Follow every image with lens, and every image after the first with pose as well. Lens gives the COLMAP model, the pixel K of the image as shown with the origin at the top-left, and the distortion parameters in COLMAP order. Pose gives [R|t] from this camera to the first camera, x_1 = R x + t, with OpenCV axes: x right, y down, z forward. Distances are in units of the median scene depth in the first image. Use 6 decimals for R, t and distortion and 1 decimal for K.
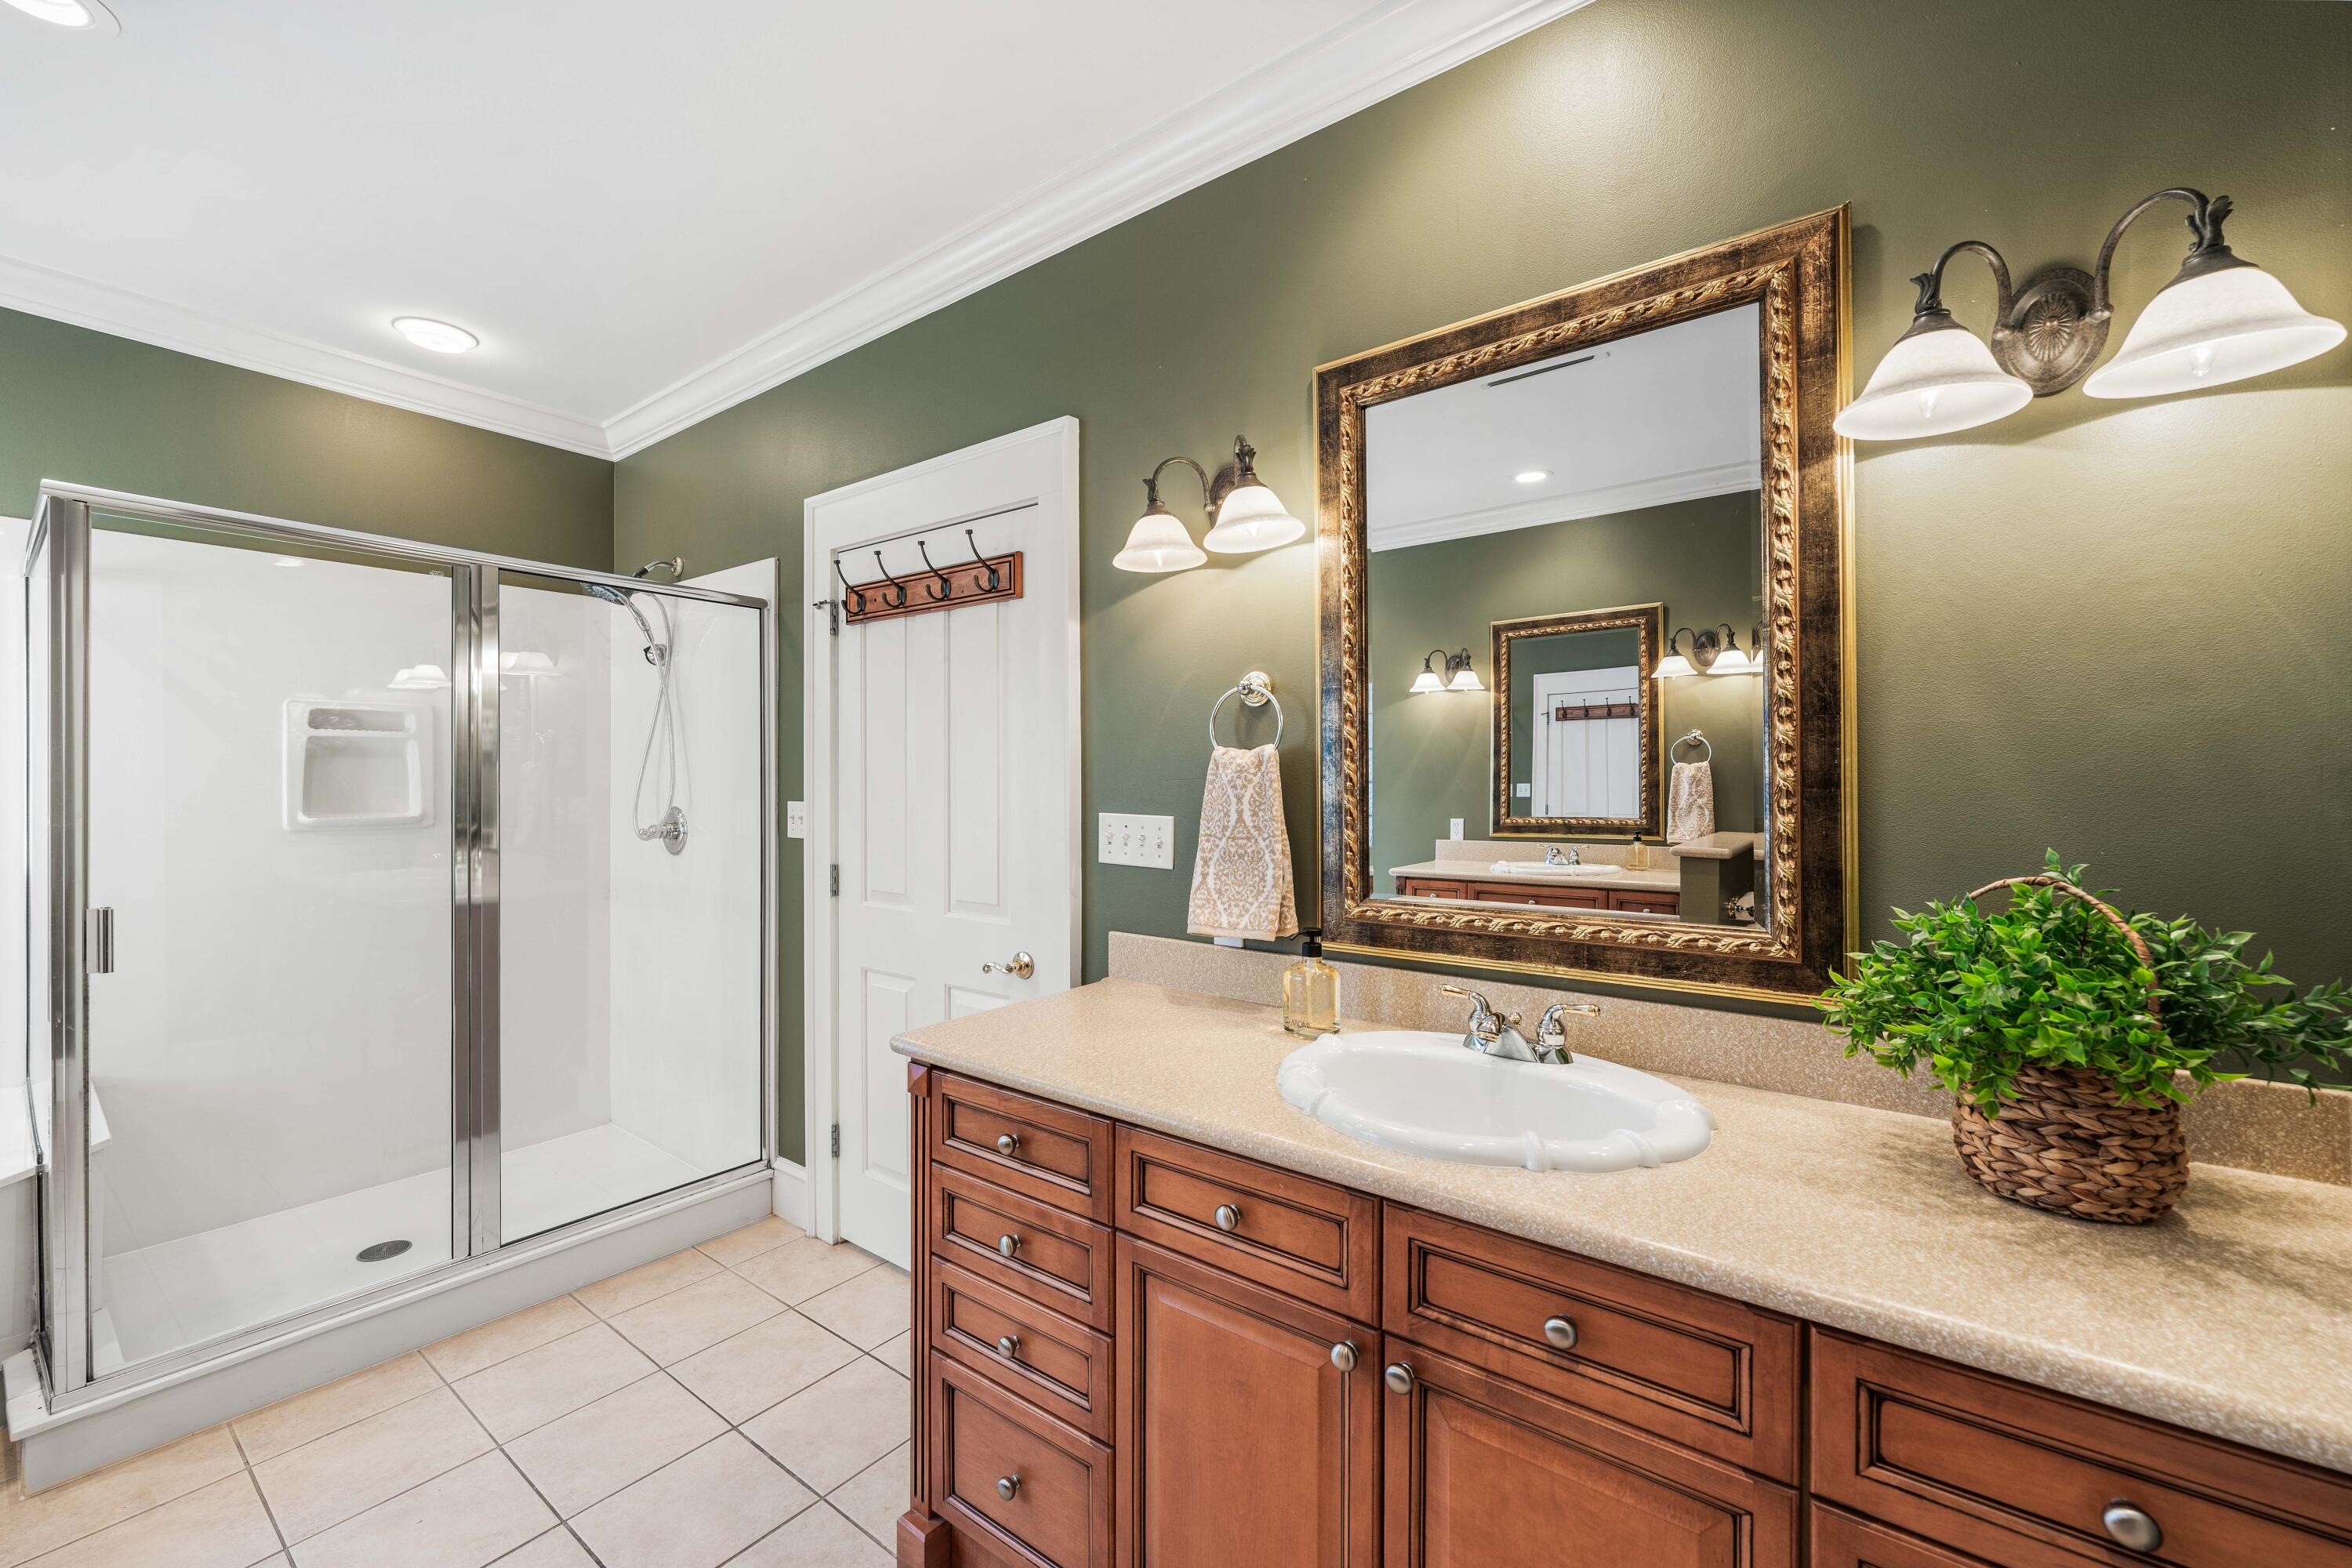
lens RADIAL K [[930.7, 0, 1176.0], [0, 930.7, 784.0], [0, 0, 1]] dist [0.000117, 0.000069]
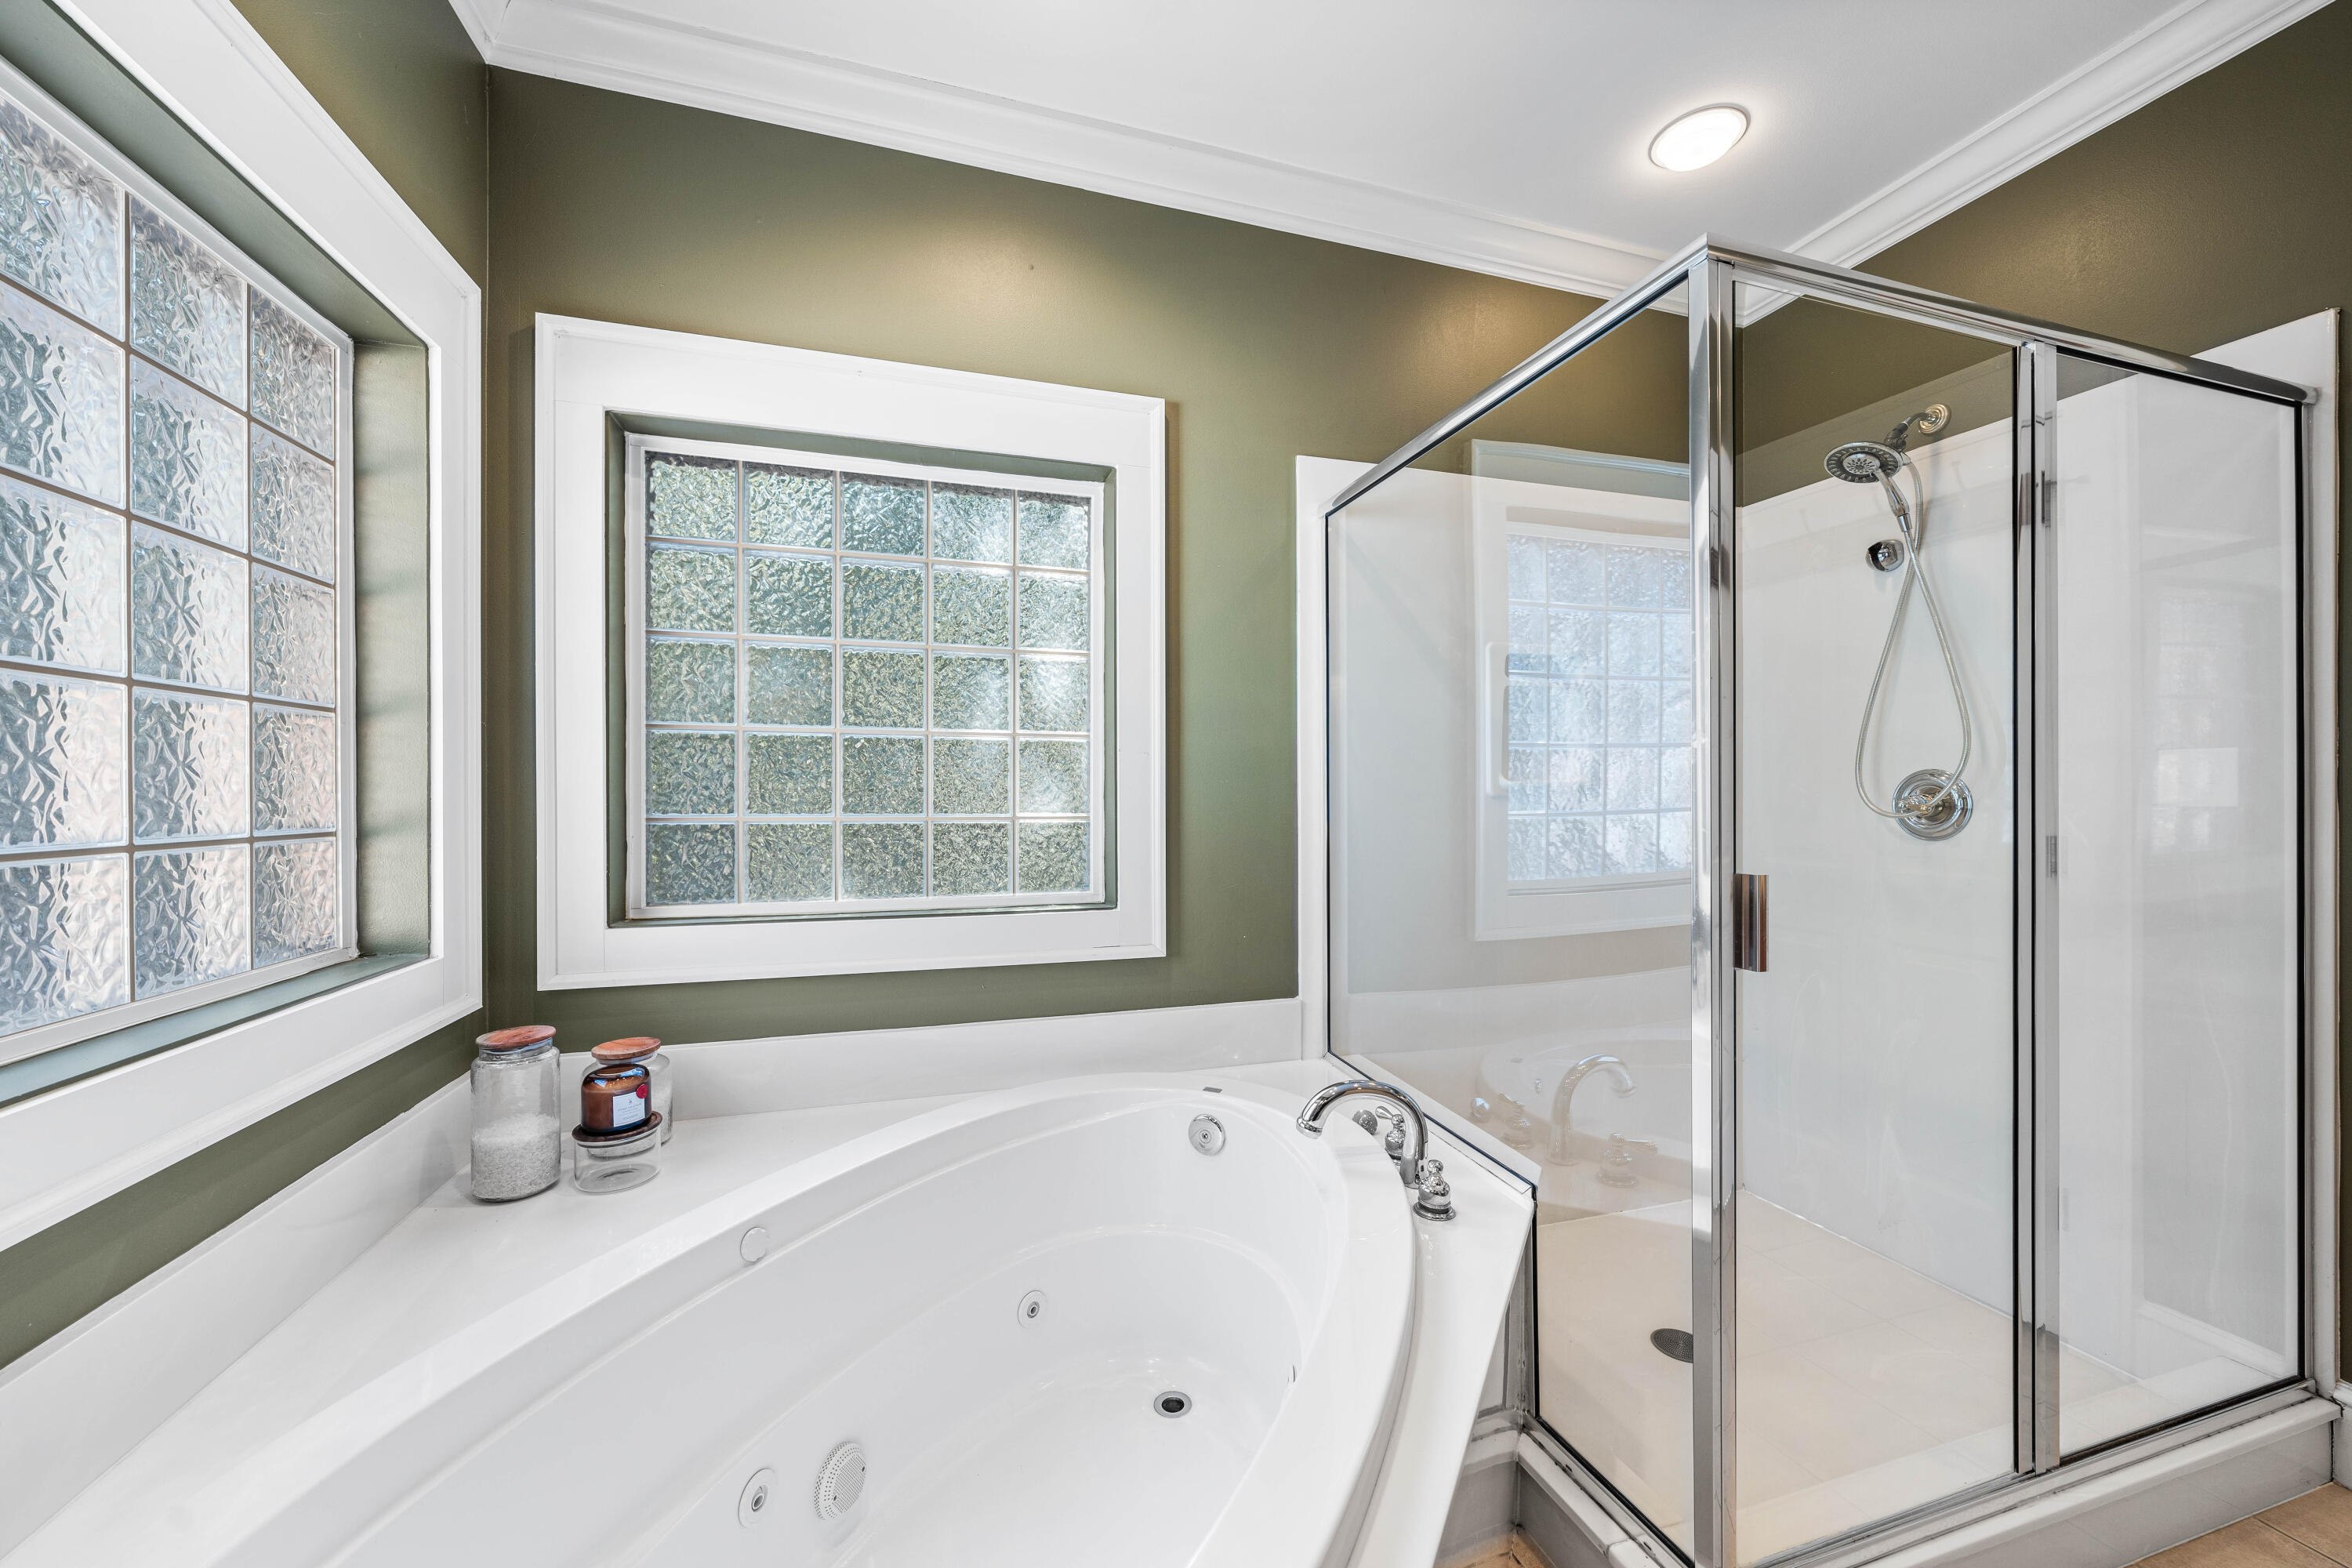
lens RADIAL K [[883.4, 0, 1185.6], [0, 883.4, 793.7], [0, 0, 1]] dist [0.009113, -0.000074]
pose [[0.817329, 0.000129, -0.576171, -0.683778], [0.009452, 0.999862, 0.013632, 0.032543], [0.576094, -0.016588, 0.817215, 0.164702]]
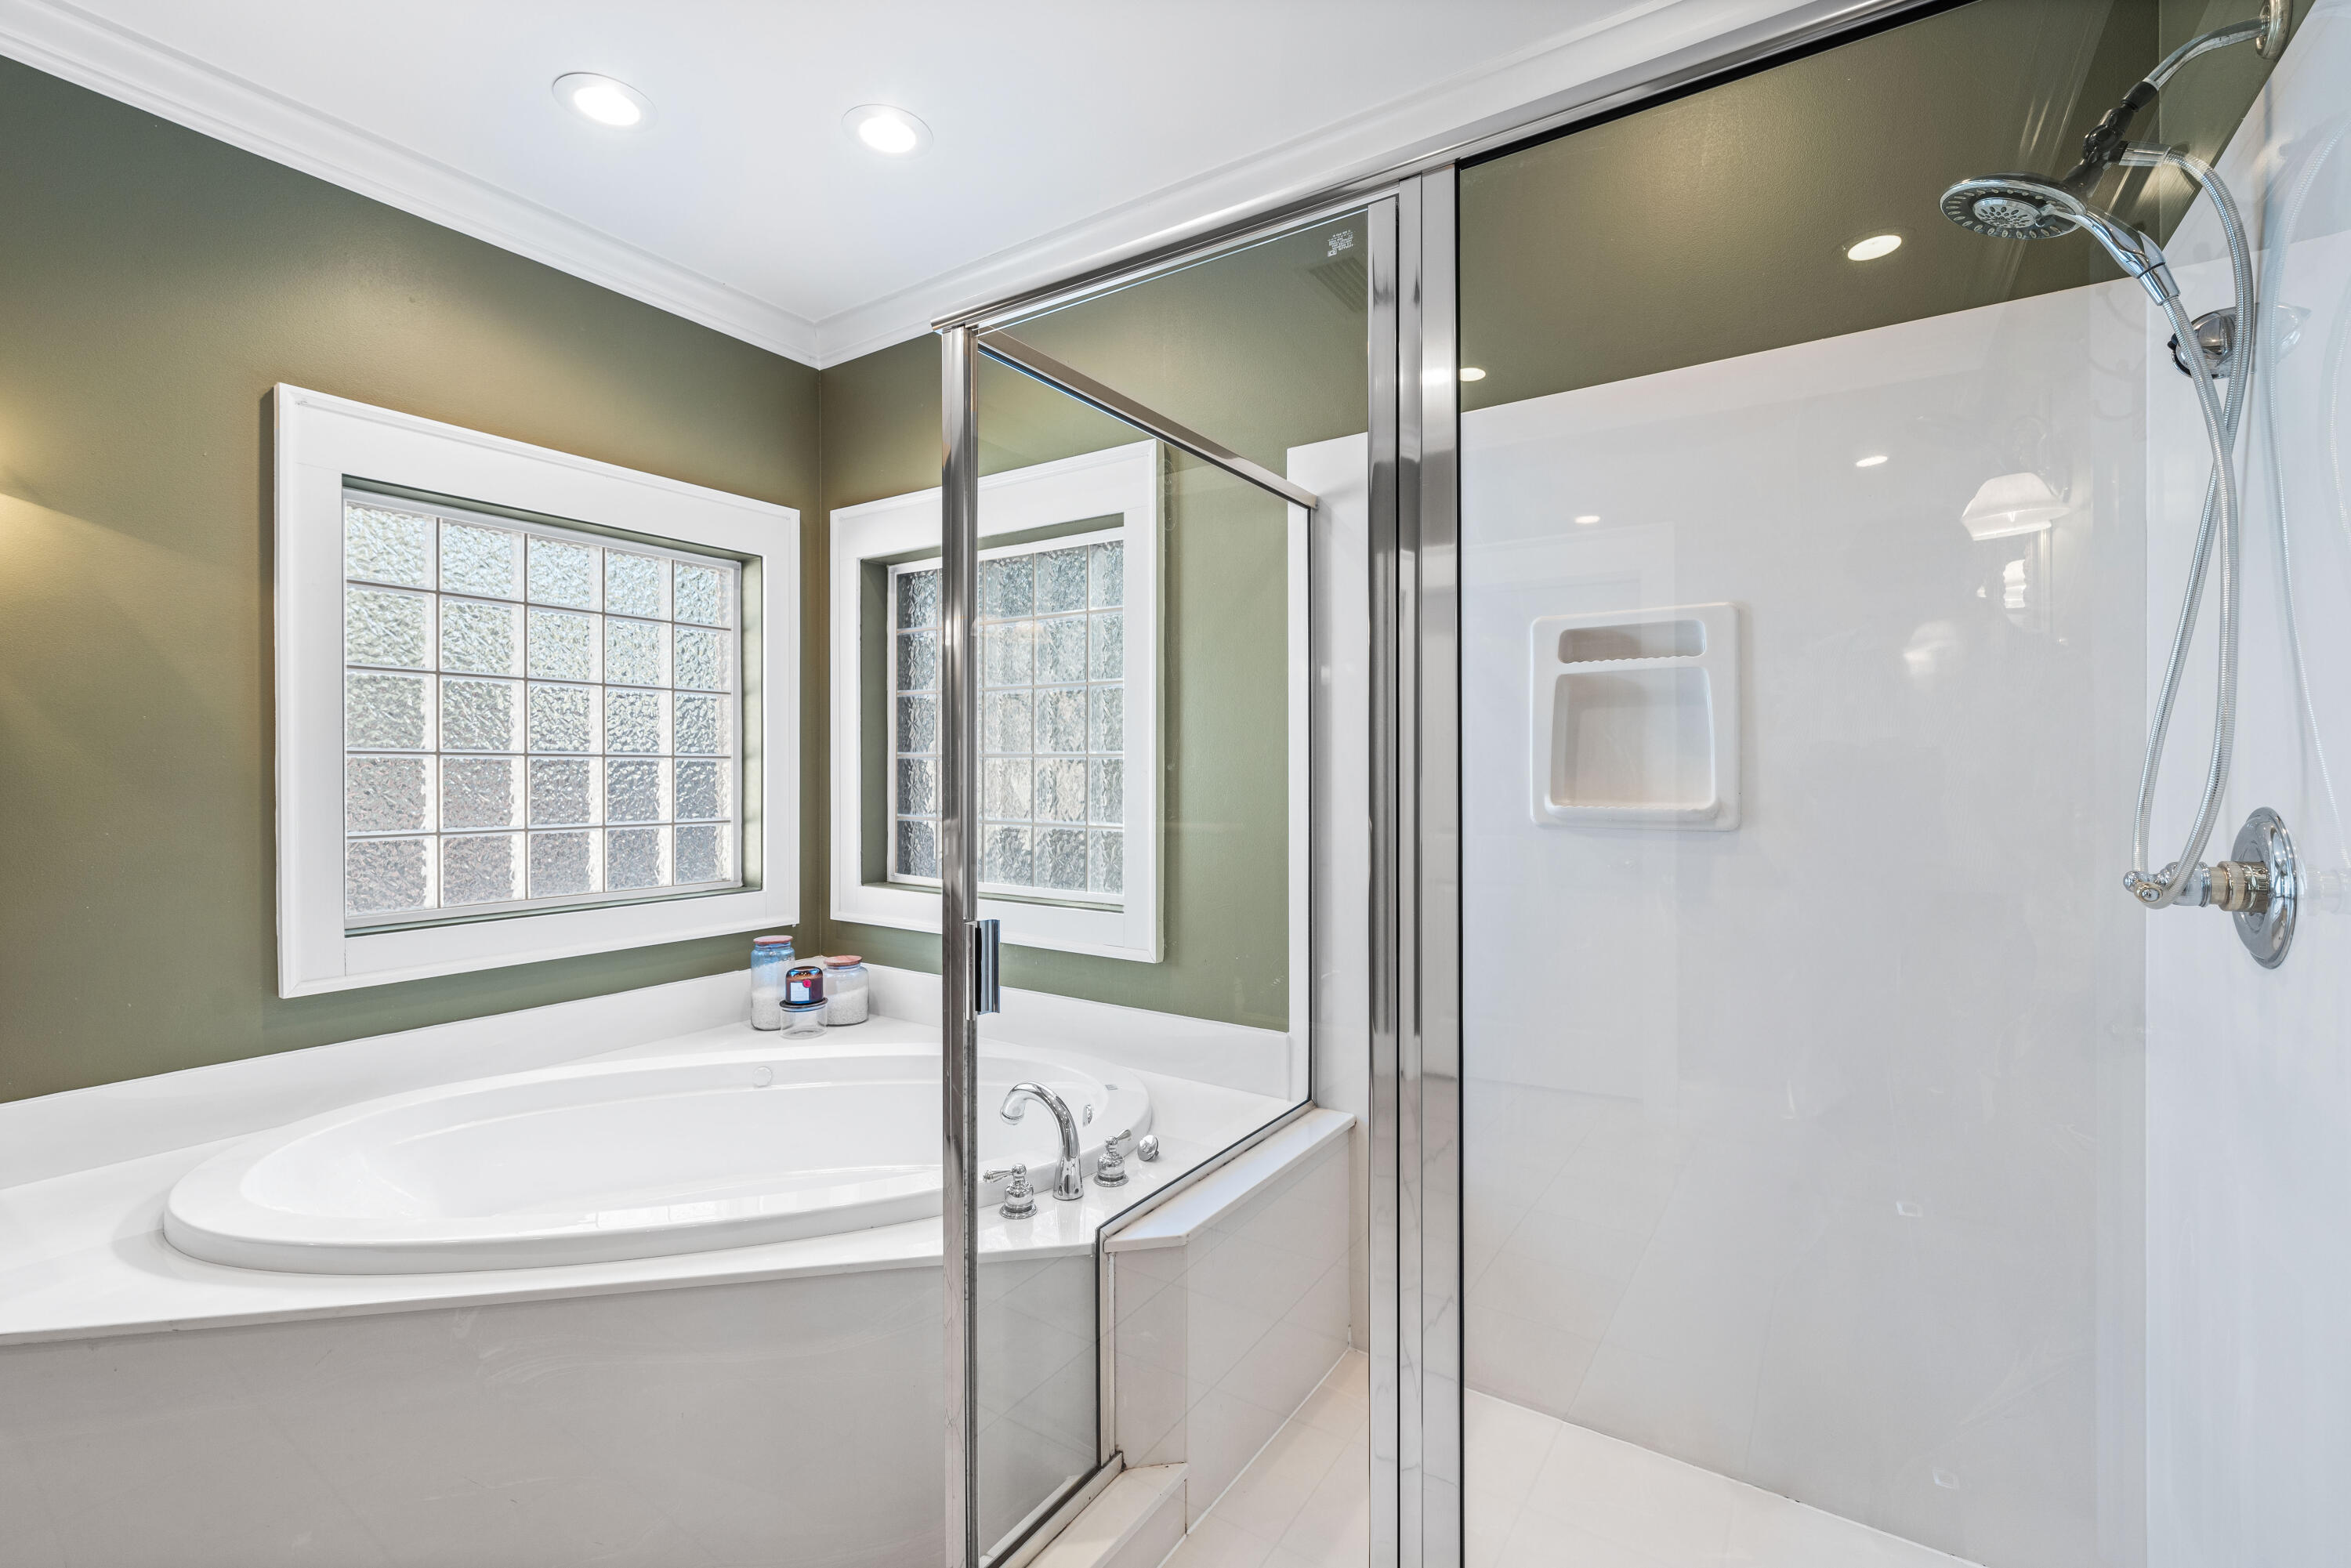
lens RADIAL K [[1017.8, 0, 1175.5], [0, 1017.8, 784.0], [0, 0, 1]] dist [-0.000705, -0.000179]
pose [[0.065295, 0.008681, -0.997828, -0.255643], [0.011344, 0.999891, 0.009441, 0.012653], [0.997802, -0.011936, 0.065189, 0.676873]]
